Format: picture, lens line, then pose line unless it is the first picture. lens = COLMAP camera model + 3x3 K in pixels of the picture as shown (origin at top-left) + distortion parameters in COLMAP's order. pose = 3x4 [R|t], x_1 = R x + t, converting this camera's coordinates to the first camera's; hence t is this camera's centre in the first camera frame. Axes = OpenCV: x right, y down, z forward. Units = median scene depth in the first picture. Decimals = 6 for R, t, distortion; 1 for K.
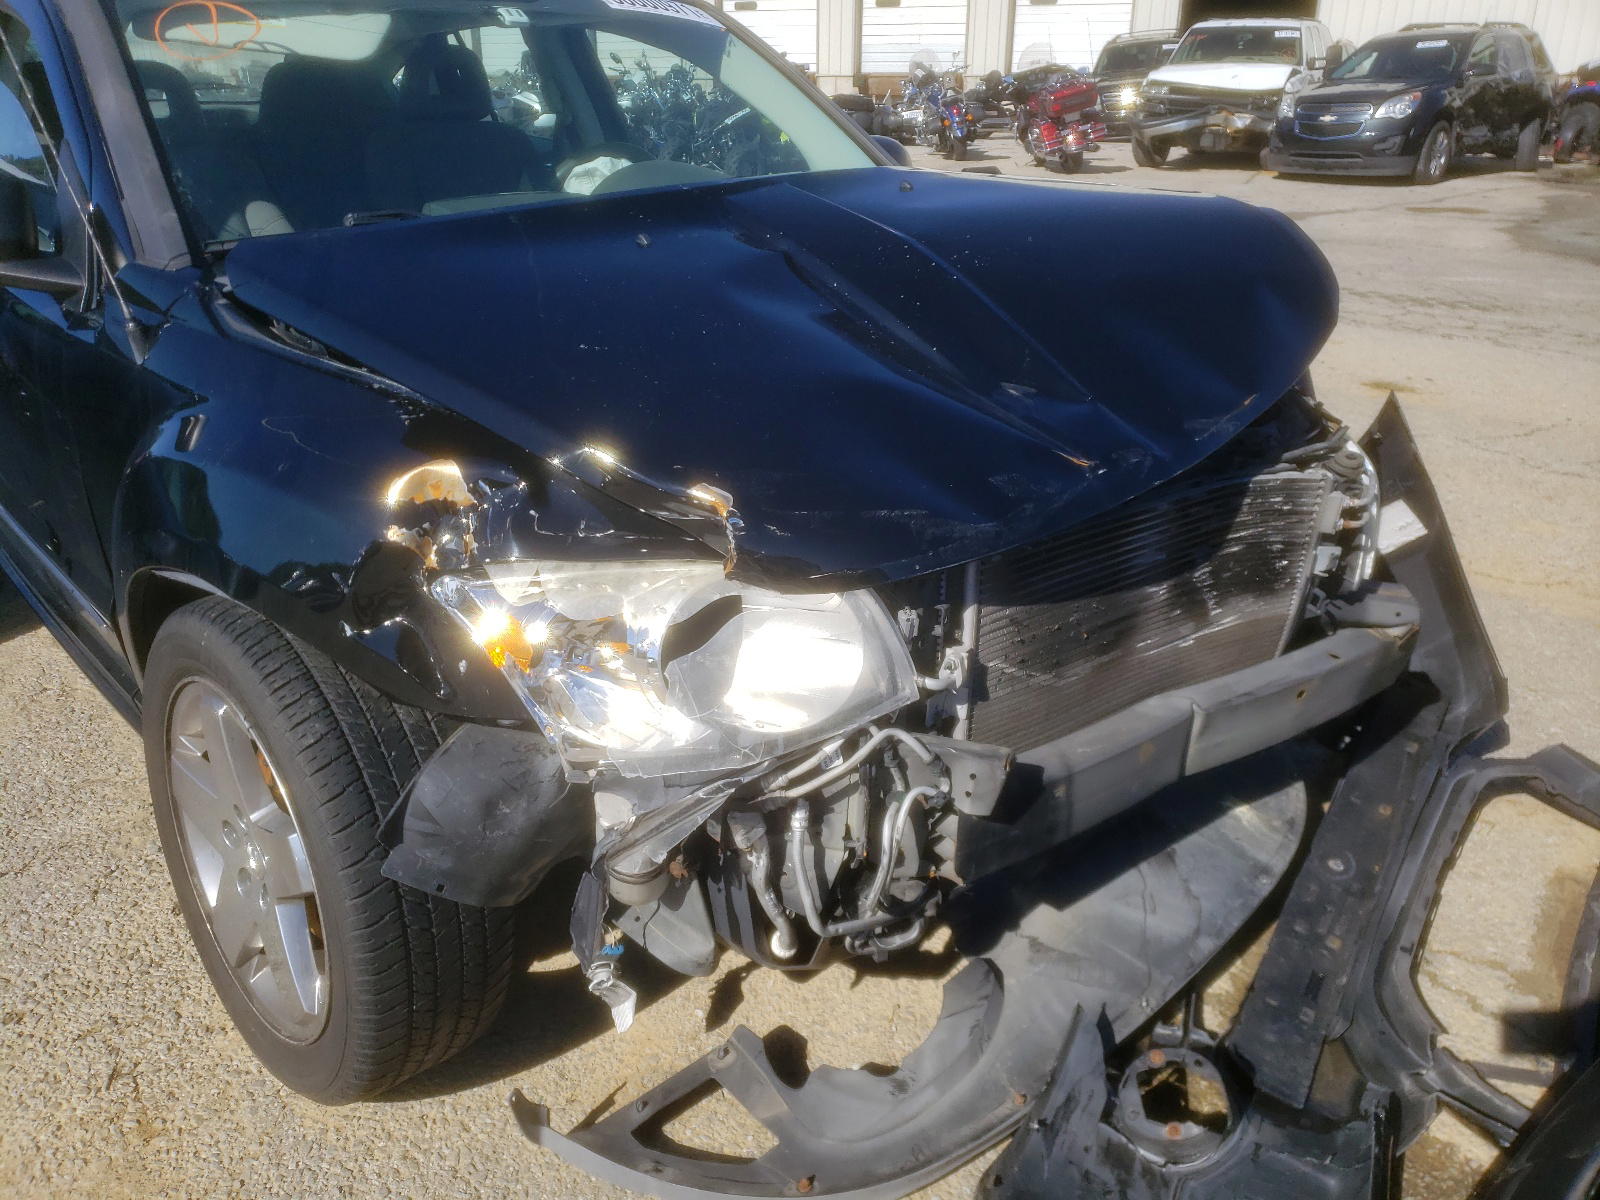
lens RADIAL K [[1211.8, 0, 800.0], [0, 1211.8, 600.0], [0, 0, 1]] dist [0.012431, 0.001172]
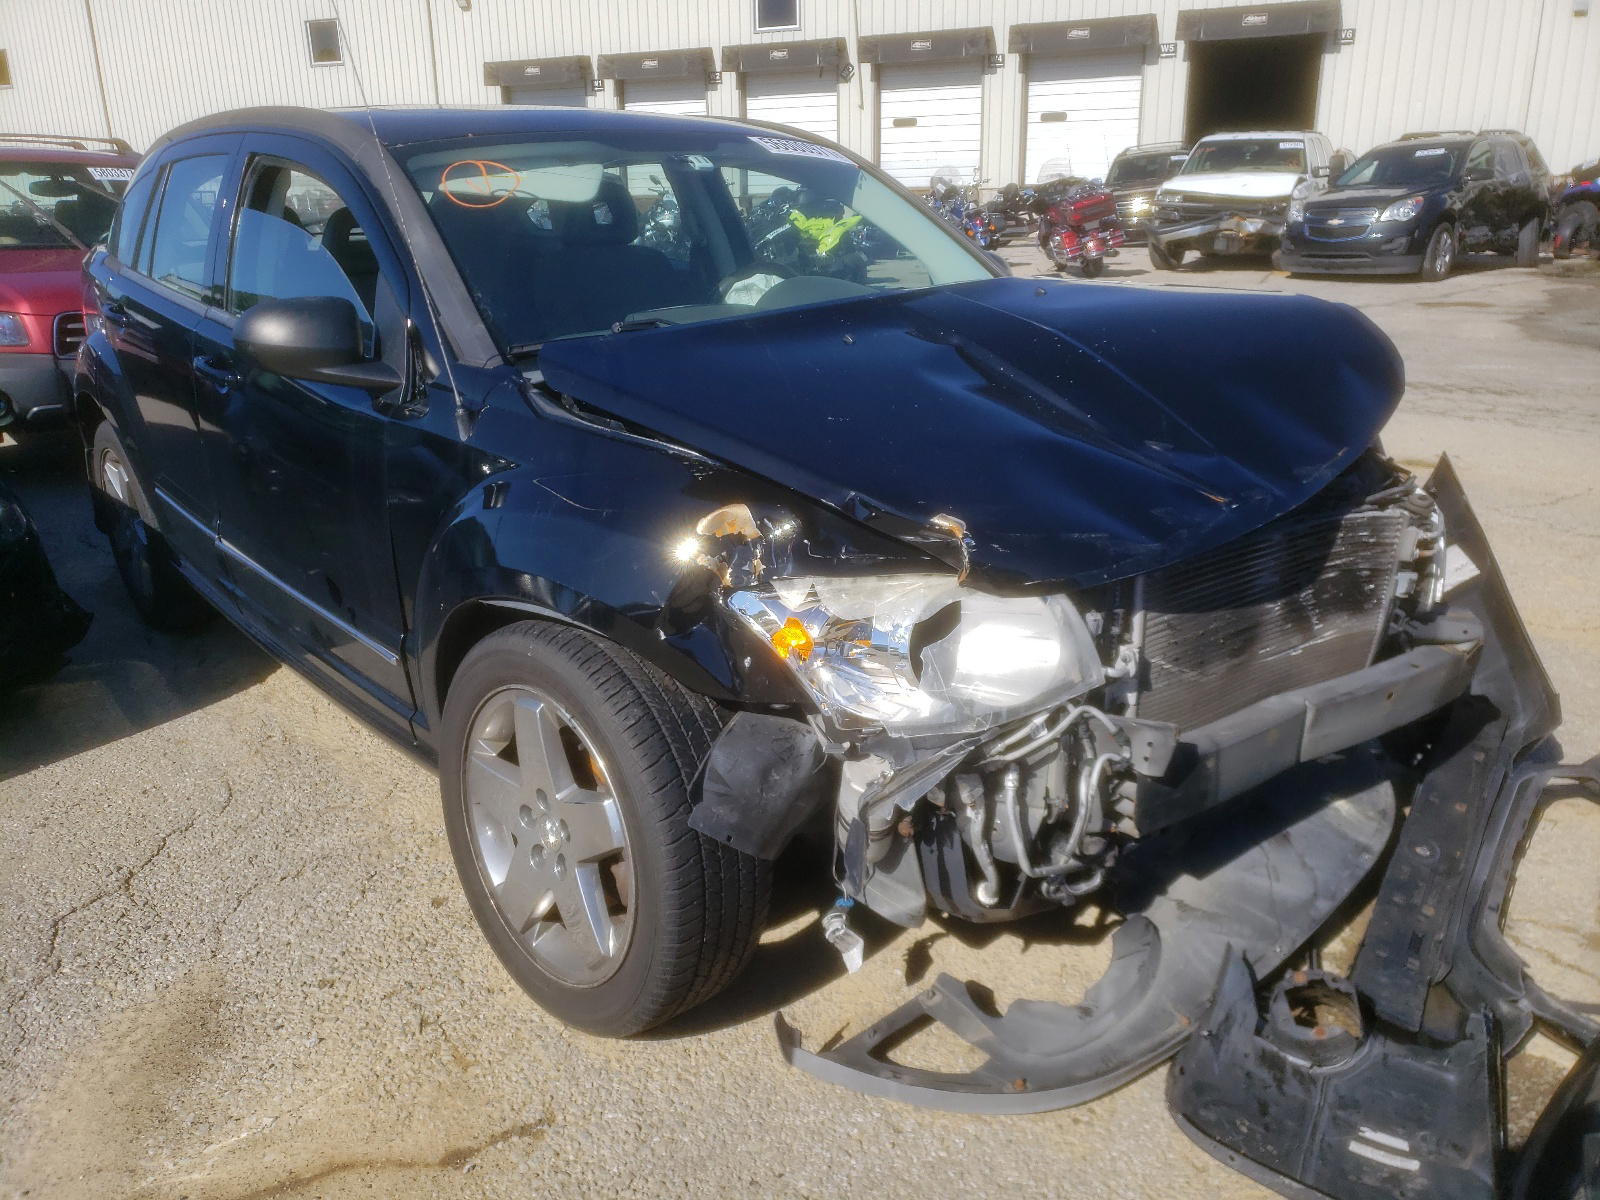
lens RADIAL K [[1222.6, 0, 800.0], [0, 1222.6, 600.0], [0, 0, 1]] dist [-0.007611, 0.033322]
pose [[0.999779, -0.017933, -0.010978, -0.163049], [0.016954, 0.996356, -0.083593, 0.076653], [0.012437, 0.083389, 0.996439, -0.230717]]
